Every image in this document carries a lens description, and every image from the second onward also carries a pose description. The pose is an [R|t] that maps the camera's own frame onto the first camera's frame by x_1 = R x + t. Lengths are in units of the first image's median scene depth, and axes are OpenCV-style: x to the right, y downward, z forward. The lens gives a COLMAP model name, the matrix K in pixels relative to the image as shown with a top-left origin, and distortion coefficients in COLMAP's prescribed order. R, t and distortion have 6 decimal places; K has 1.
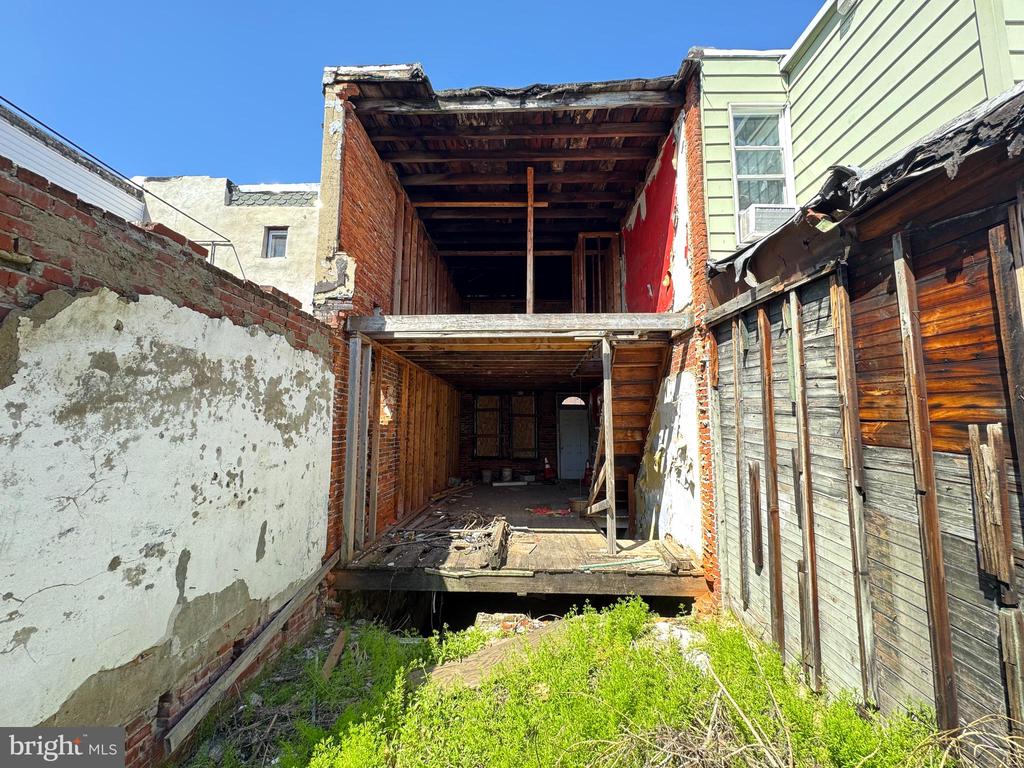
lens RADIAL K [[410.4, 0, 511.8], [0, 410.4, 384.4], [0, 0, 1]] dist [-0.002706, 0.000696]
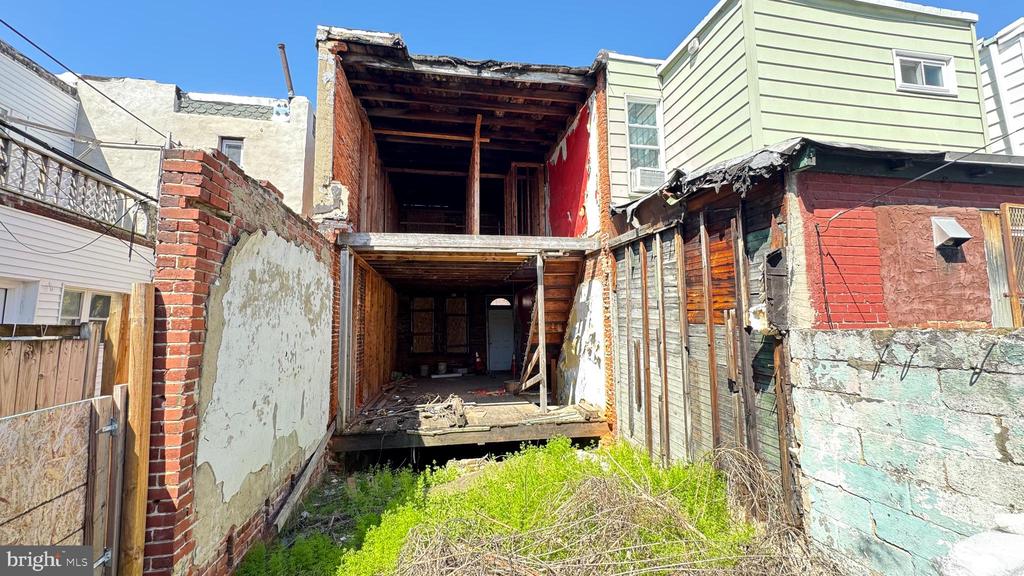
lens RADIAL K [[419.7, 0, 512.7], [0, 419.7, 289.8], [0, 0, 1]] dist [0.002610, -0.000027]
pose [[0.976685, 0.002847, 0.214660, -0.167296], [-0.004623, 0.999959, 0.007772, -0.007492], [-0.214629, -0.008583, 0.976658, -0.357323]]
